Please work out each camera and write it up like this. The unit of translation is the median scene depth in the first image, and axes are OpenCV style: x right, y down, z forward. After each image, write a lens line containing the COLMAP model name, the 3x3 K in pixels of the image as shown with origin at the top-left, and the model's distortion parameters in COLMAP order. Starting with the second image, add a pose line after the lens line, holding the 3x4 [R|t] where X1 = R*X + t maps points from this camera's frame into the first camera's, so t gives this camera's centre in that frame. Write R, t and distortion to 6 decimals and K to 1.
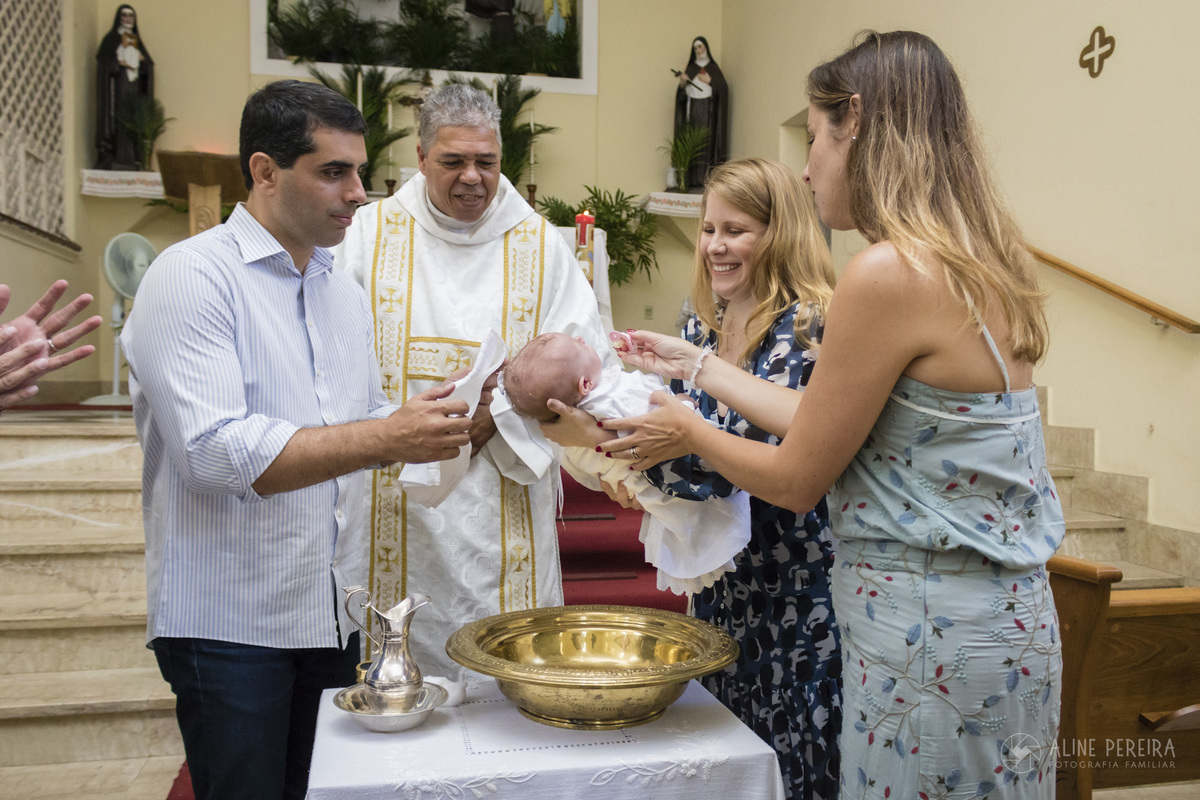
lens RADIAL K [[1080.0, 0, 600.0], [0, 1080.0, 400.0], [0, 0, 1]] dist [-0.003769, 0.005872]
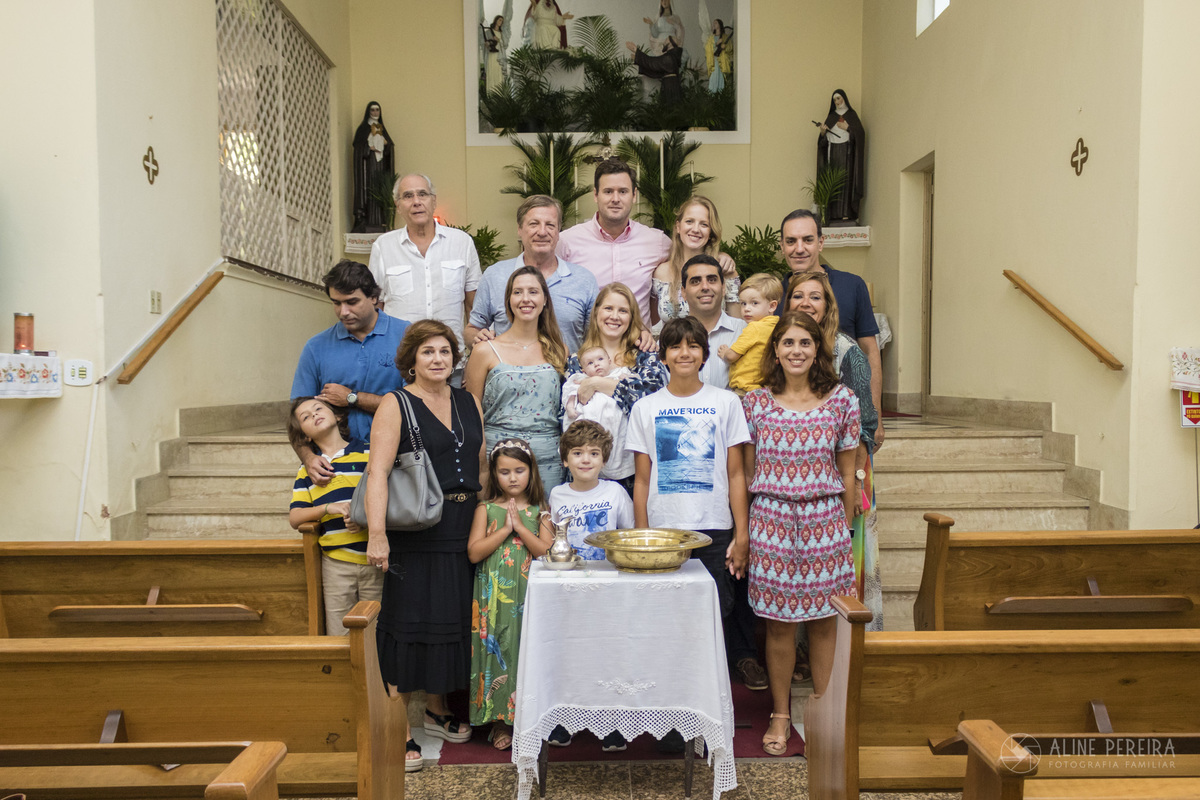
lens RADIAL K [[1080.0, 0, 600.0], [0, 1080.0, 400.0], [0, 0, 1]] dist [-0.003769, 0.005872]
pose [[0.983924, -0.007974, -0.178412, 0.047270], [0.009000, 0.999947, 0.004942, -0.012823], [0.178363, -0.006468, 0.983943, -0.196195]]
